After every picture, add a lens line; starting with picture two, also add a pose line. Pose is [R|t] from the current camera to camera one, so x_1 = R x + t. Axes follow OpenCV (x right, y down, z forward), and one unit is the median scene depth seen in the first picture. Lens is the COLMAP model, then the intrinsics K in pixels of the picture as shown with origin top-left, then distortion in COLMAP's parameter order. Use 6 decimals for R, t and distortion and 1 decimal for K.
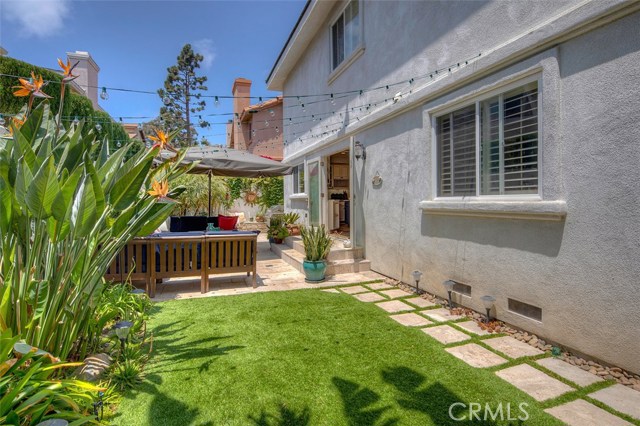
lens RADIAL K [[314.2, 0, 318.8], [0, 314.2, 200.1], [0, 0, 1]] dist [-0.002219, -0.001547]
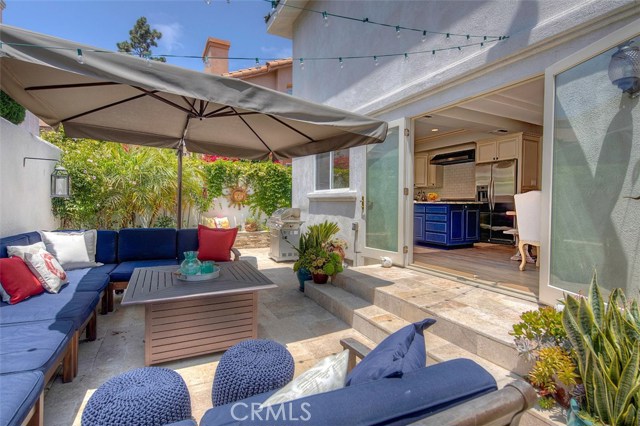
lens RADIAL K [[314.2, 0, 321.8], [0, 314.2, 210.7], [0, 0, 1]] dist [-0.002219, -0.001547]
pose [[0.991973, 0.017926, 0.125171, -0.121605], [-0.021236, 0.999458, 0.025160, 0.003573], [-0.124652, -0.027616, 0.991816, 0.304797]]
